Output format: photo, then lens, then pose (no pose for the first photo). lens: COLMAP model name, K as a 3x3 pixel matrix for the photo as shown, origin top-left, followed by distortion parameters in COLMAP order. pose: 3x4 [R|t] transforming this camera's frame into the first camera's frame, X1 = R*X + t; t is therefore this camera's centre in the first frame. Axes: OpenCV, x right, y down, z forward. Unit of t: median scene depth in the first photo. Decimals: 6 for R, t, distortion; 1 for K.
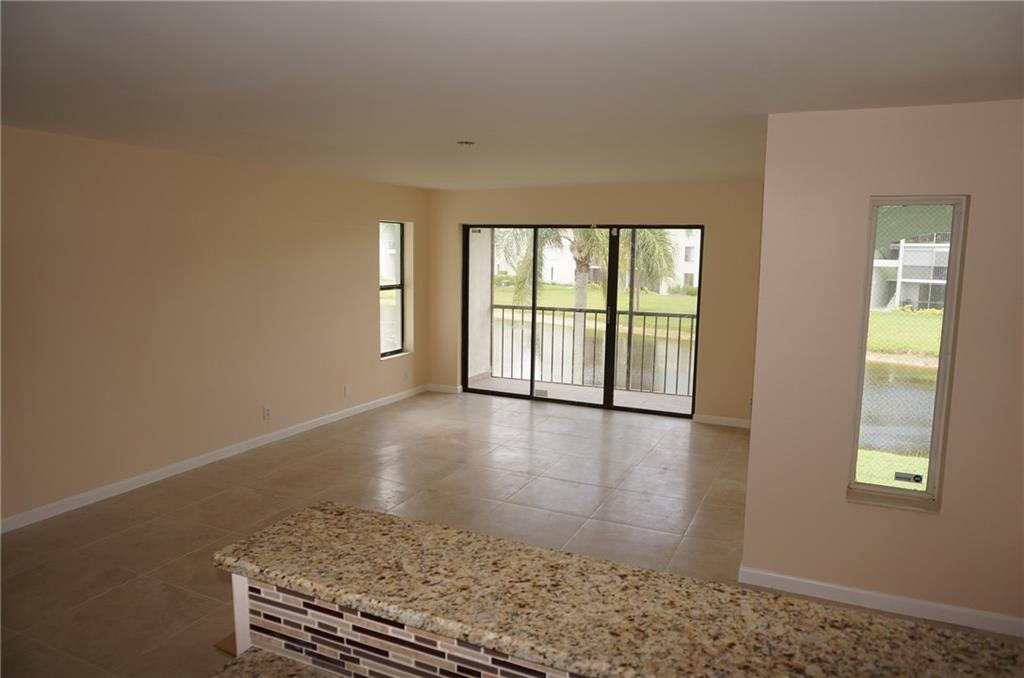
lens RADIAL K [[682.9, 0, 512.0], [0, 682.9, 339.0], [0, 0, 1]] dist [-0.058073, 0.043406]
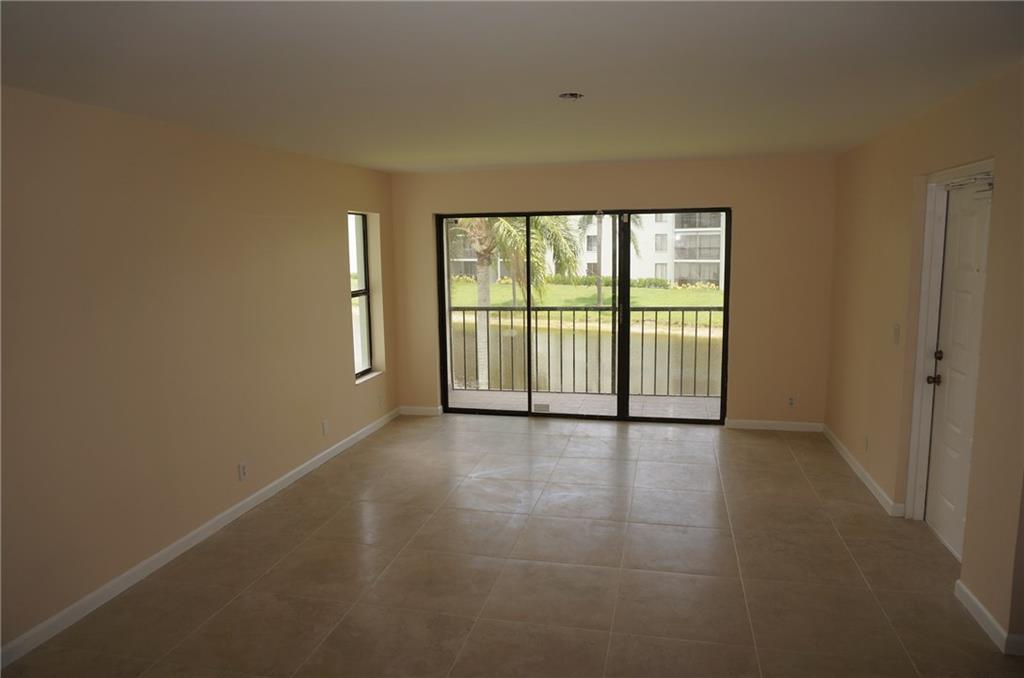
lens RADIAL K [[682.9, 0, 512.0], [0, 682.9, 339.0], [0, 0, 1]] dist [-0.058073, 0.043406]
pose [[0.976821, -0.060593, 0.205304, -0.164815], [0.058754, 0.998159, 0.015048, -0.022602], [-0.205838, -0.002637, 0.978582, 0.164044]]
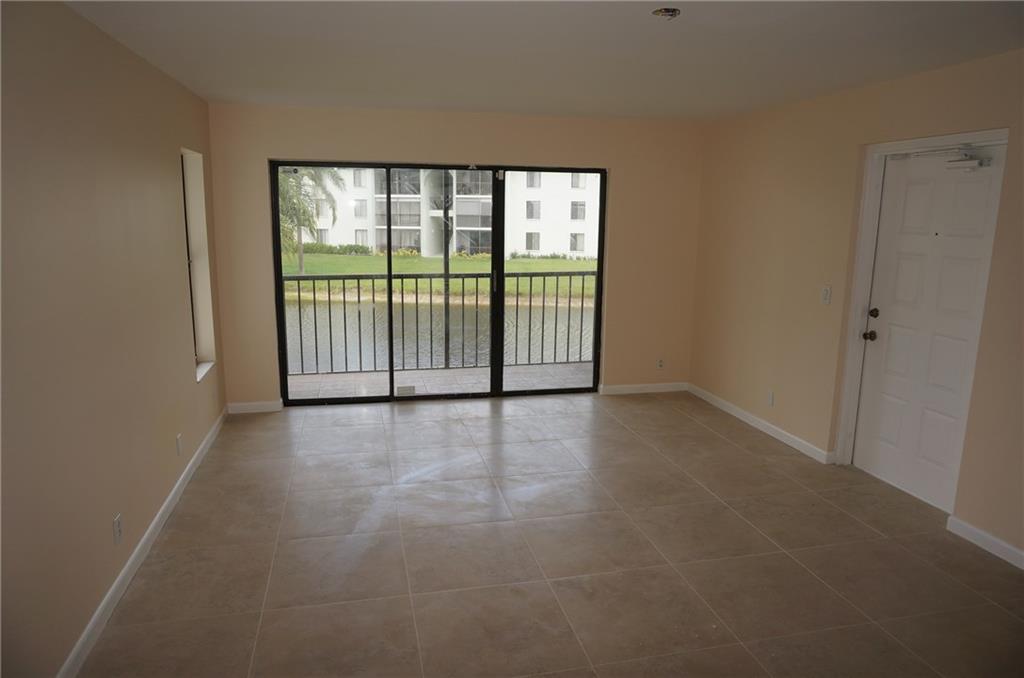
lens RADIAL K [[682.9, 0, 512.0], [0, 682.9, 339.0], [0, 0, 1]] dist [-0.058073, 0.043406]
pose [[0.785189, -0.122456, 0.607028, -0.314805], [0.081226, 0.992150, 0.095082, -0.038966], [-0.613906, -0.025351, 0.788972, 0.334723]]
